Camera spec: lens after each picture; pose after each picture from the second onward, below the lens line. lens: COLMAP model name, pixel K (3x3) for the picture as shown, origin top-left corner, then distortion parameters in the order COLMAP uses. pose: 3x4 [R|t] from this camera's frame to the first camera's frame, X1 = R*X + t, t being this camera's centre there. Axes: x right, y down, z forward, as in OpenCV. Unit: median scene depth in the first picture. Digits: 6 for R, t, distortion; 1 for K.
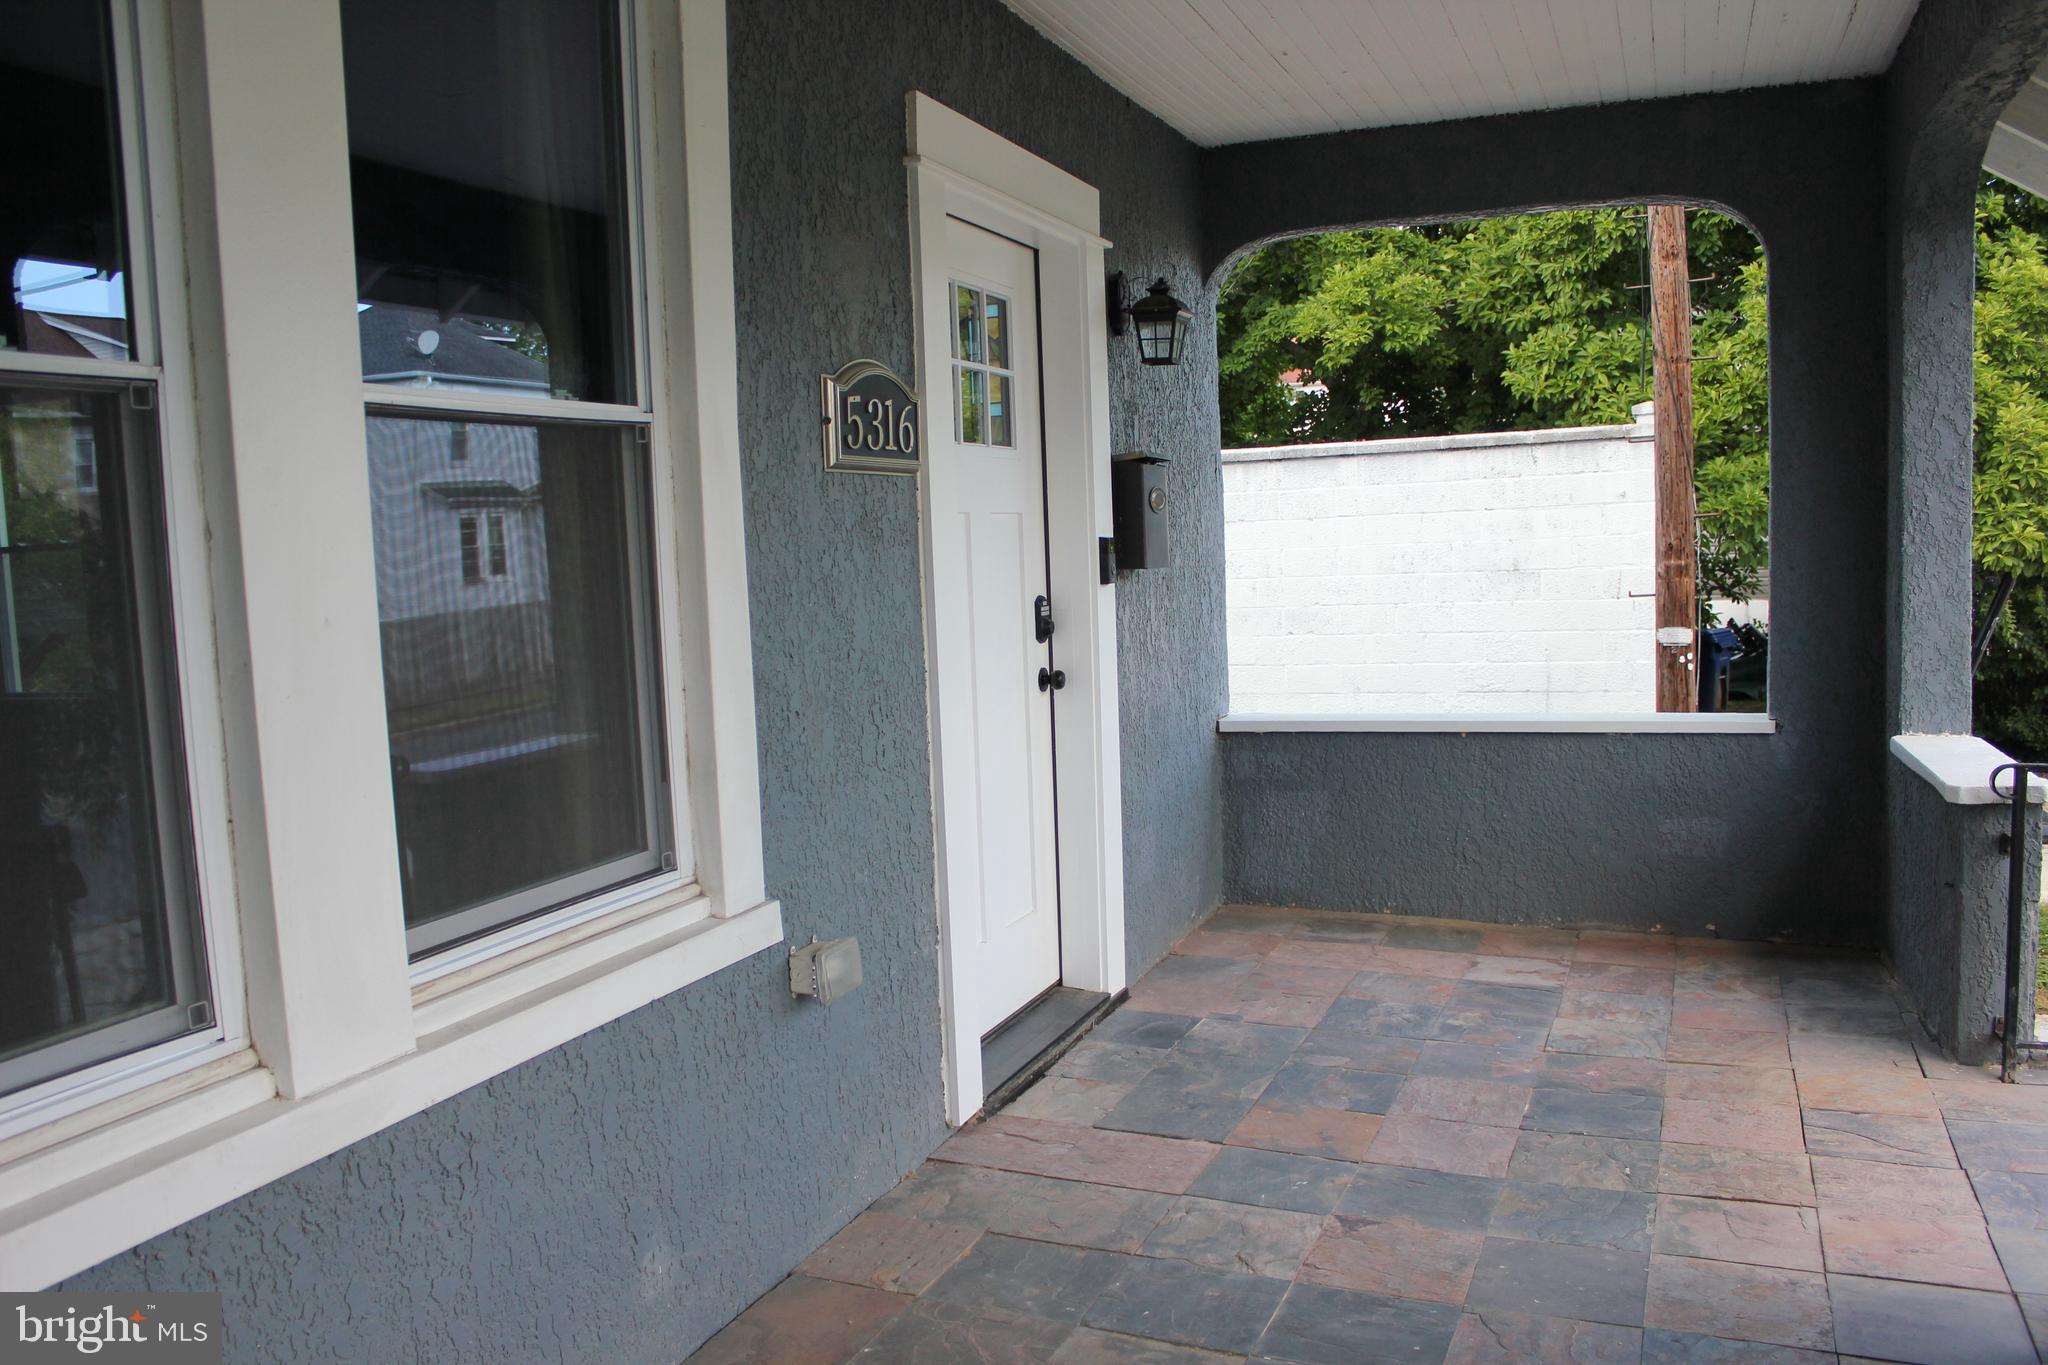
lens RADIAL K [[1714.1, 0, 1017.1], [0, 1714.1, 682.0], [0, 0, 1]] dist [-0.158826, 0.146541]
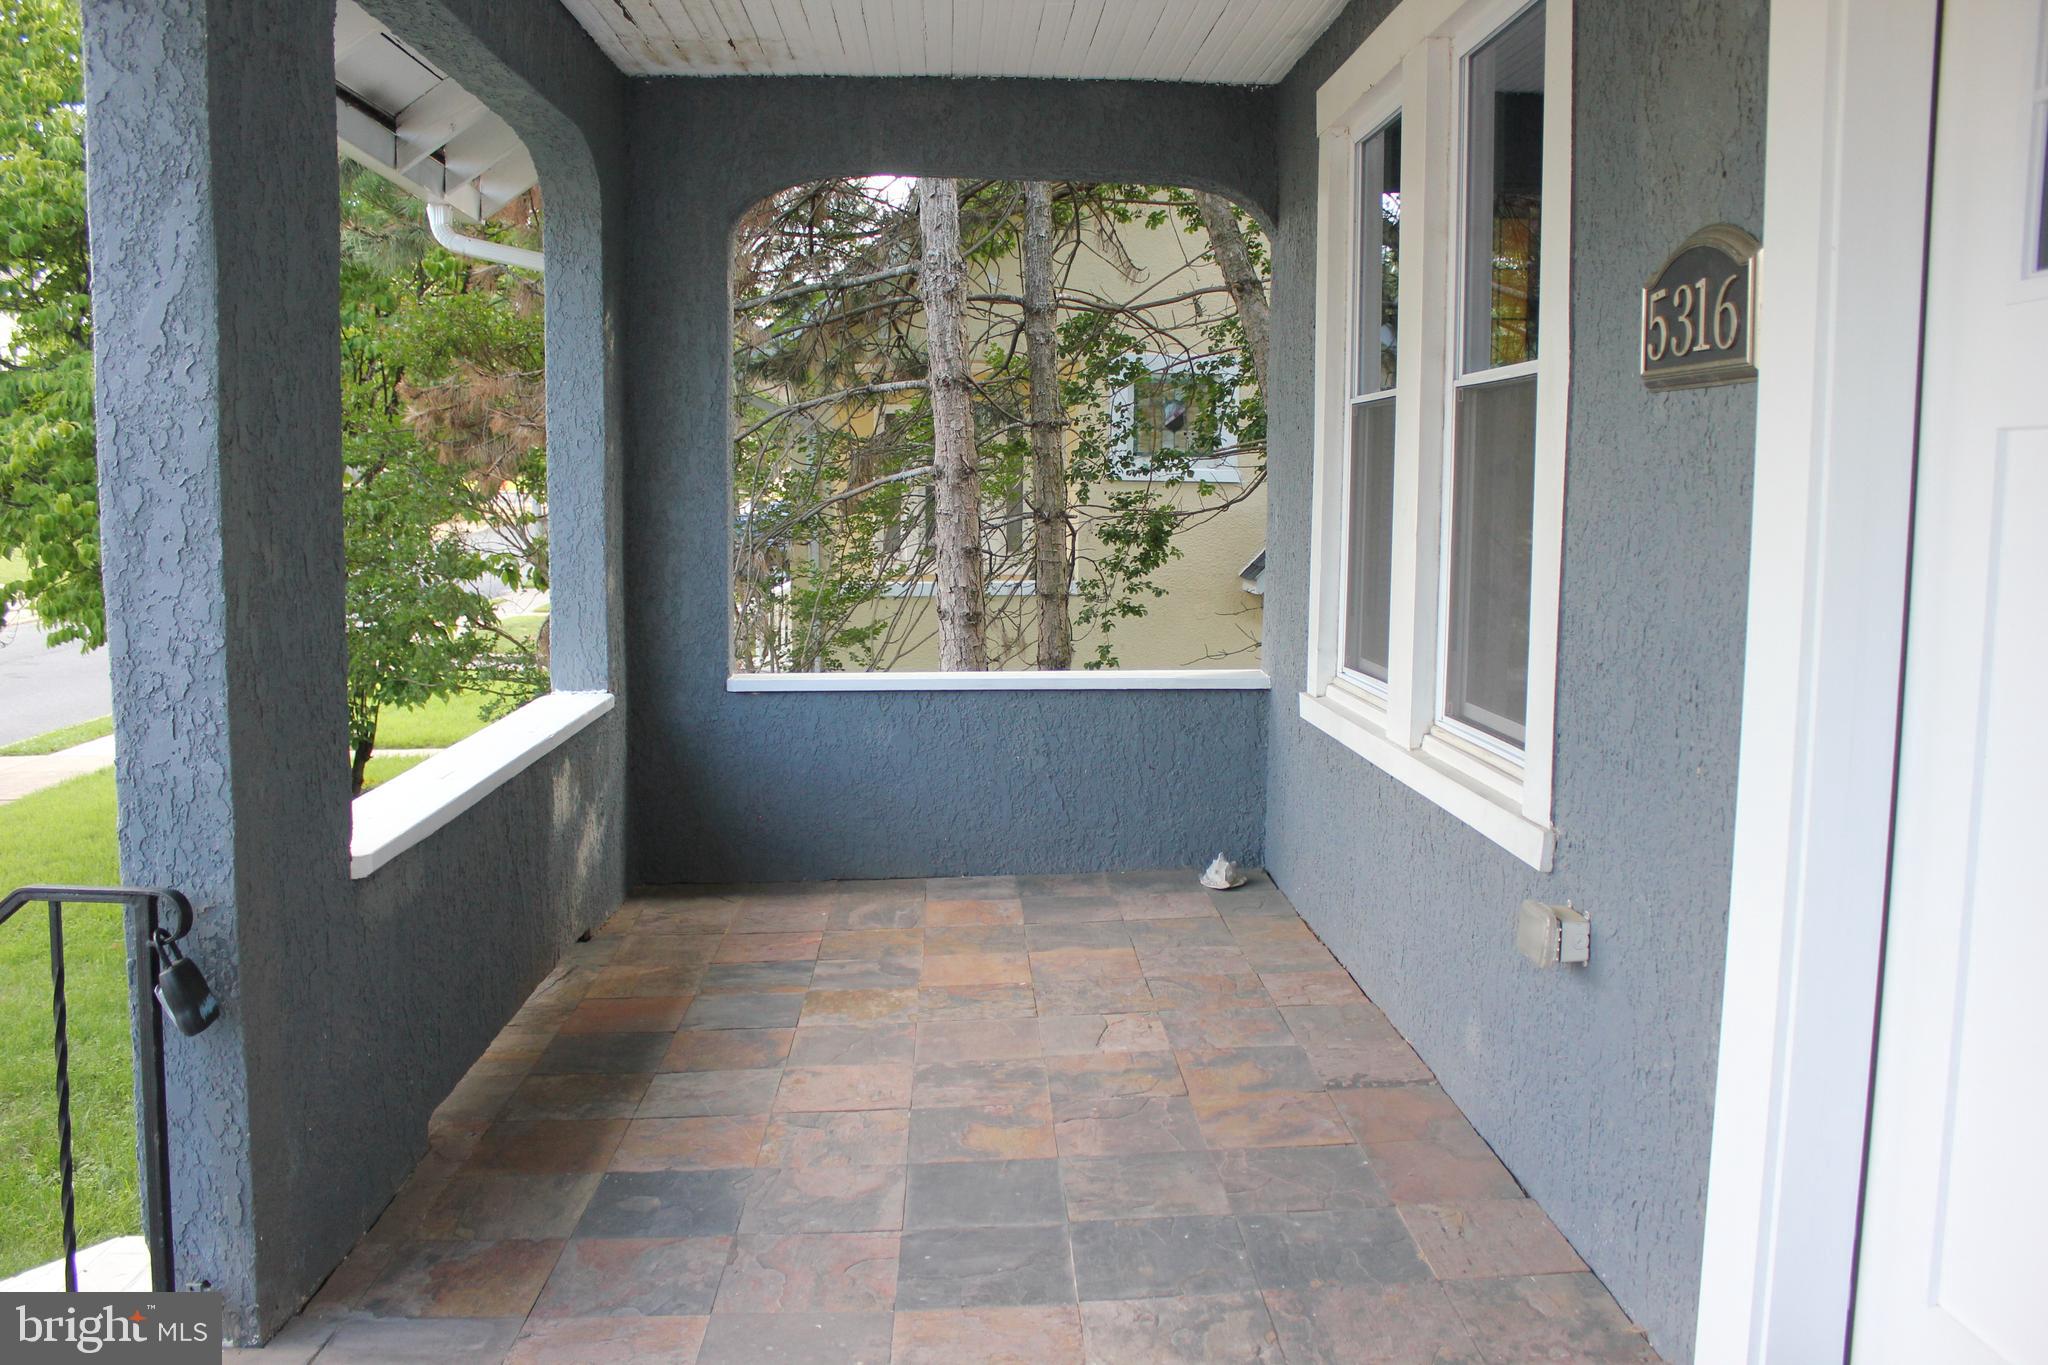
lens RADIAL K [[1714.1, 0, 1022.5], [0, 1714.1, 683.6], [0, 0, 1]] dist [-0.158826, 0.146541]
pose [[-0.911209, 0.080439, -0.404014, 0.534584], [-0.006863, 0.977650, 0.210129, -0.164616], [0.411887, 0.194244, -0.890291, 1.735029]]
